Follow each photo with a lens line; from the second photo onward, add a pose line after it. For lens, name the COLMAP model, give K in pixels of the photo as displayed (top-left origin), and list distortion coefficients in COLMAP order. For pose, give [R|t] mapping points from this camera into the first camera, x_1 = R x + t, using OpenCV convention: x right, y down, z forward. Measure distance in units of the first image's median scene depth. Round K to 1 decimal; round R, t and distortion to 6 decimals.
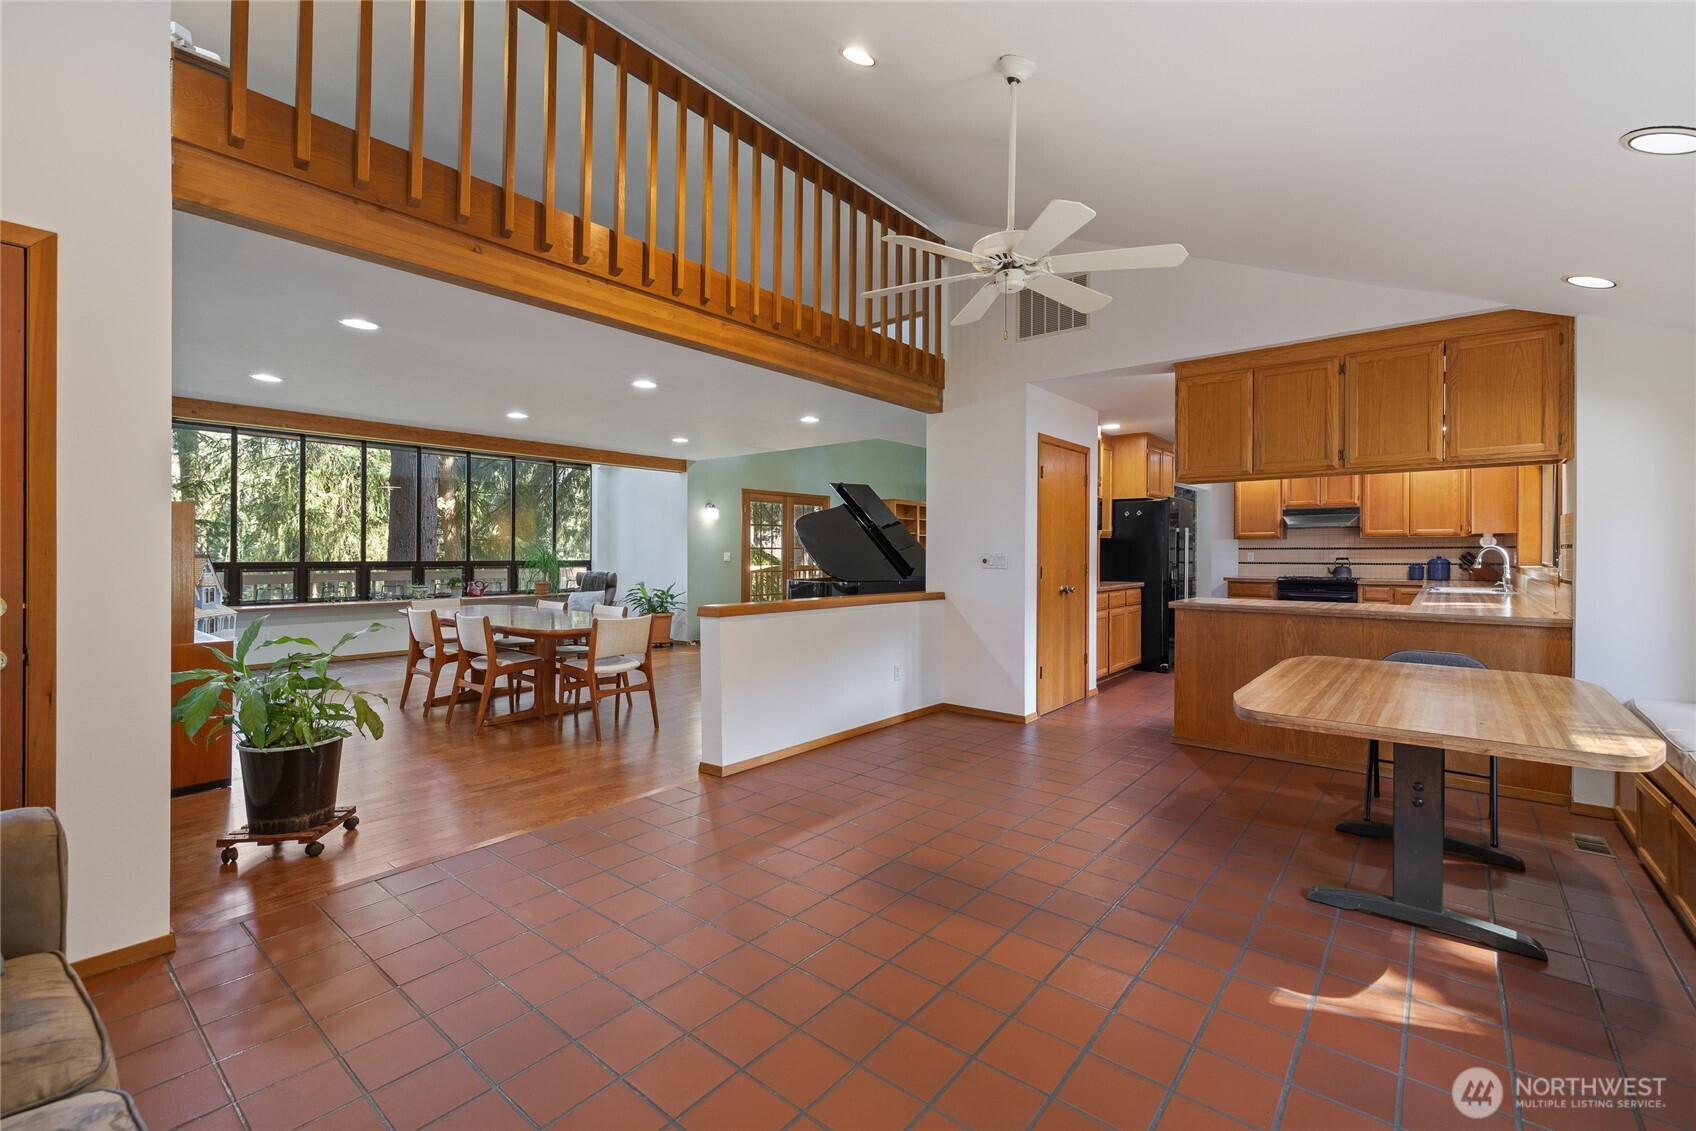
lens RADIAL K [[721.4, 0, 848.0], [0, 721.4, 565.5], [0, 0, 1]] dist [-0.001272, -0.000147]
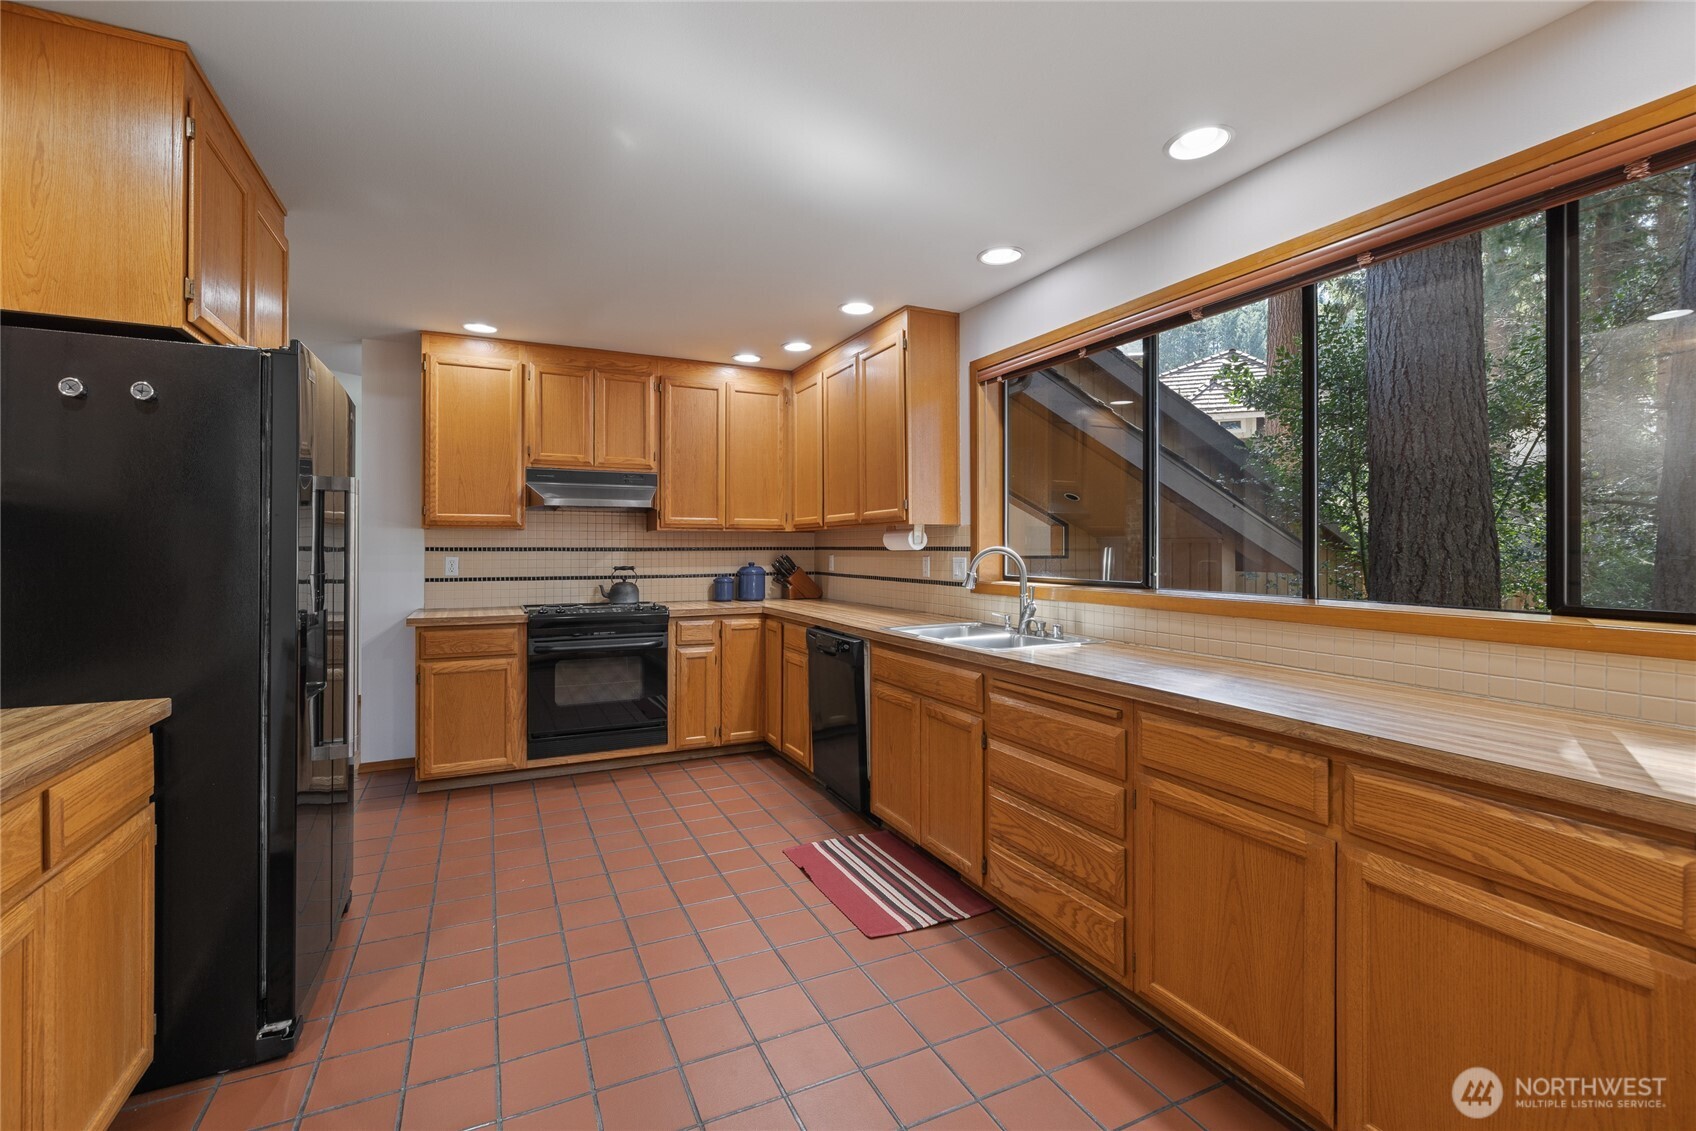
lens RADIAL K [[722.8, 0, 811.3], [0, 722.8, 556.9], [0, 0, 1]] dist [-0.000455, -0.000231]
pose [[0.435121, -0.007835, 0.900338, 0.272220], [0.015740, 0.999876, 0.001095, -0.017195], [-0.900234, 0.013695, 0.435190, 0.668508]]
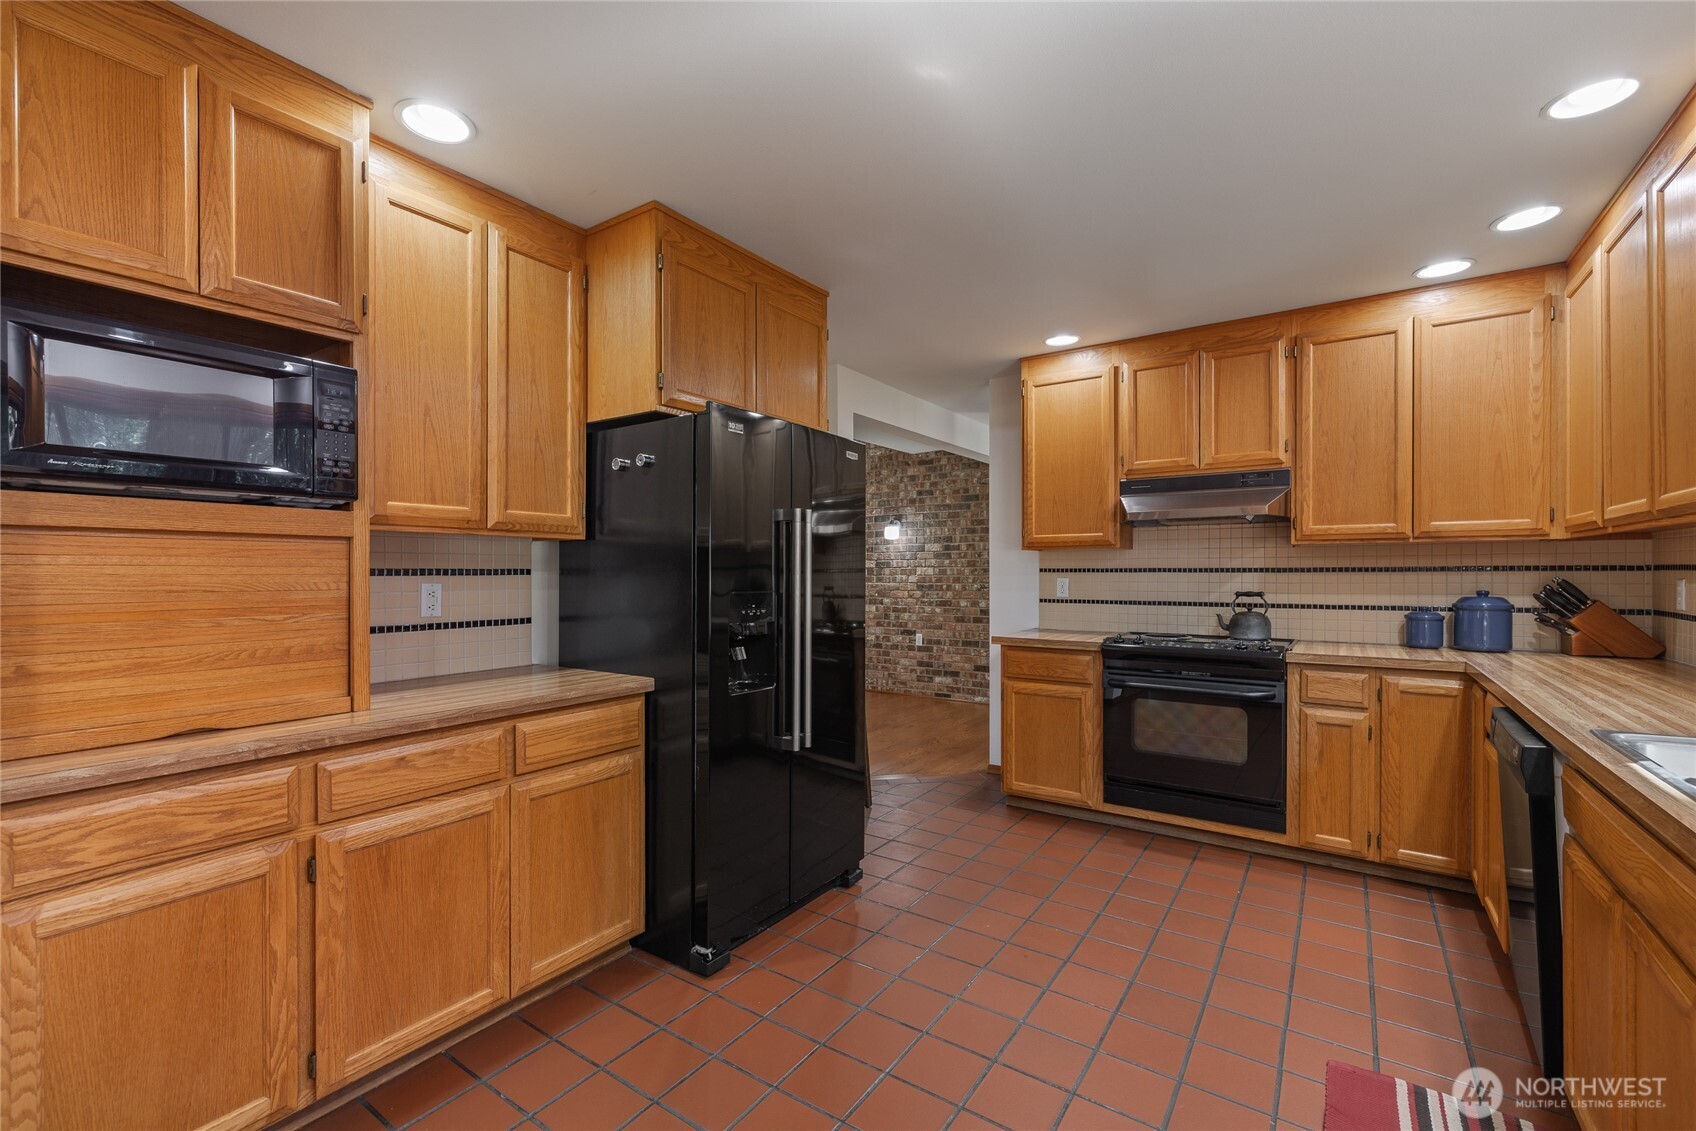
lens RADIAL K [[712.8, 0, 849.7], [0, 712.8, 579.0], [0, 0, 1]] dist [0.000917, 0.000157]
pose [[0.995747, -0.001190, 0.092124, 0.432766], [0.001863, 0.999972, -0.007217, -0.016599], [-0.092113, 0.007358, 0.995721, 0.633198]]
